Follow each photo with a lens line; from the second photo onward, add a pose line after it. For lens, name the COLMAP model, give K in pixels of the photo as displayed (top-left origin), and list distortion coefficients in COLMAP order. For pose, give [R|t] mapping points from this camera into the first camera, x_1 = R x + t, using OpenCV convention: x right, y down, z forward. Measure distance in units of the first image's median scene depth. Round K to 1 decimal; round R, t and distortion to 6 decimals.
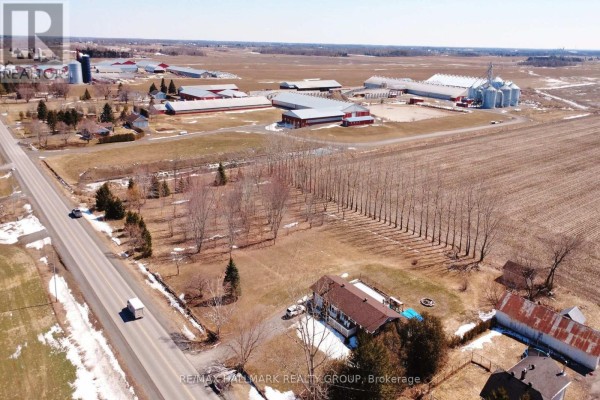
lens RADIAL K [[443.1, 0, 313.9], [0, 443.1, 199.7], [0, 0, 1]] dist [0.002294, 0.000101]
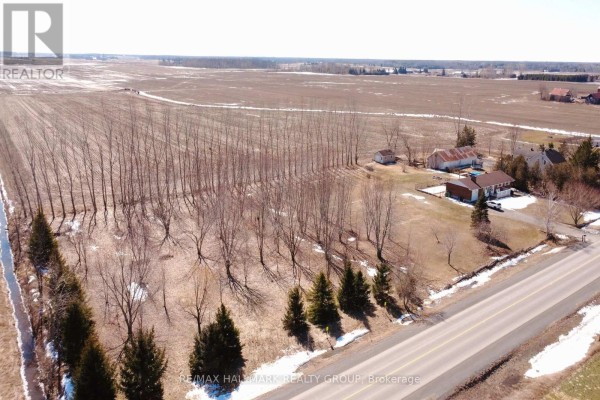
lens RADIAL K [[443.1, 0, 313.9], [0, 443.1, 199.7], [0, 0, 1]] dist [0.002294, 0.000101]
pose [[0.042248, -0.328492, 0.943561, -1.141466], [0.323297, 0.898089, 0.298186, -0.251997], [-0.945354, 0.292453, 0.144144, 1.273047]]
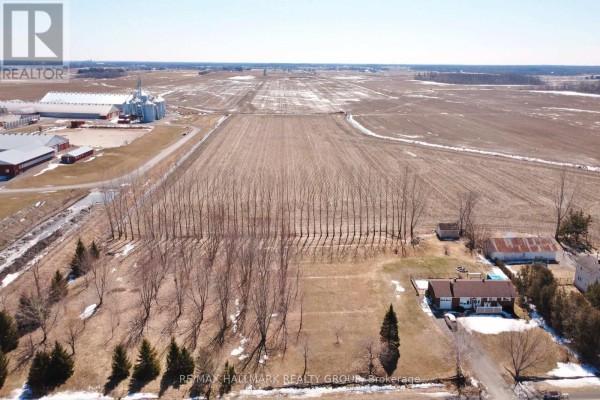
lens RADIAL K [[443.1, 0, 313.9], [0, 443.1, 199.7], [0, 0, 1]] dist [0.002294, 0.000101]
pose [[0.582835, -0.258362, 0.770424, -0.960470], [0.276713, 0.954547, 0.110770, -0.222501], [-0.764025, 0.148626, 0.627835, 0.555682]]
